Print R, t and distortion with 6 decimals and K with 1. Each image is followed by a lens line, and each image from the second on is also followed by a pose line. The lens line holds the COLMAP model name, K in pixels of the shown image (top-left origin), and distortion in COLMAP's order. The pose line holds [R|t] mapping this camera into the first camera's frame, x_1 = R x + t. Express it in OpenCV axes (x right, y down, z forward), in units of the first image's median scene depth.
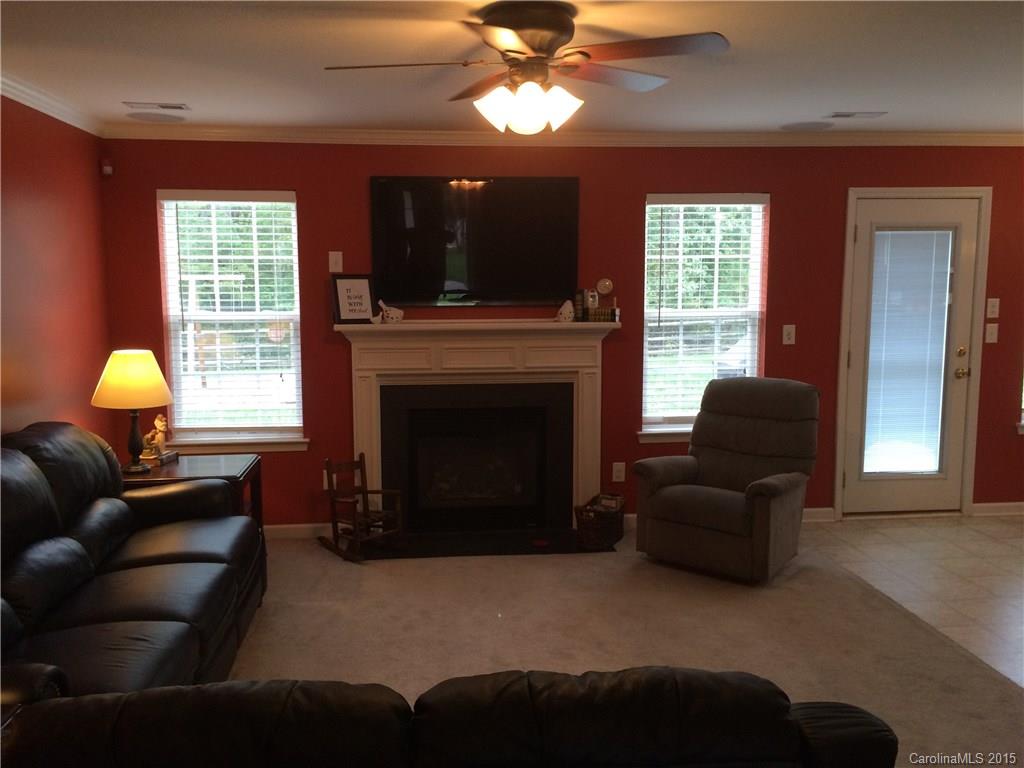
lens RADIAL K [[871.2, 0, 514.4], [0, 871.2, 368.1], [0, 0, 1]] dist [0.057415, -0.002611]
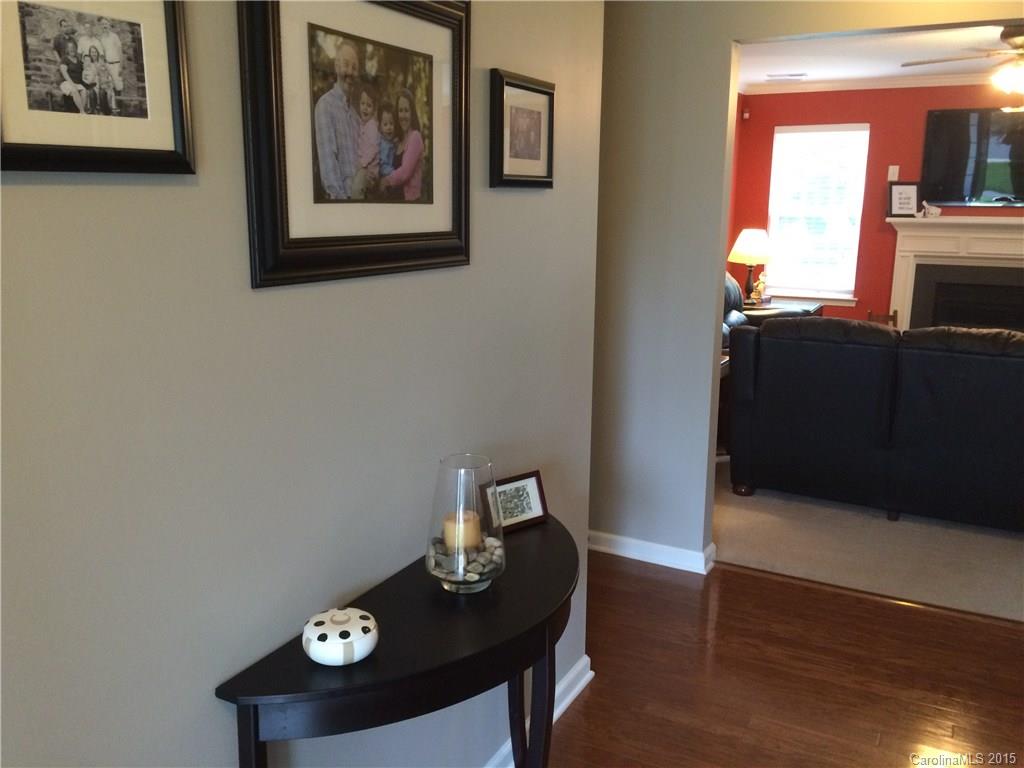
lens RADIAL K [[880.7, 0, 497.5], [0, 880.7, 379.0], [0, 0, 1]] dist [0.120077, -0.183910]
pose [[0.820571, 0.124700, -0.557775, 0.122162], [-0.068847, 0.990368, 0.120129, 0.078850], [0.567383, -0.060174, 0.821252, -0.581159]]
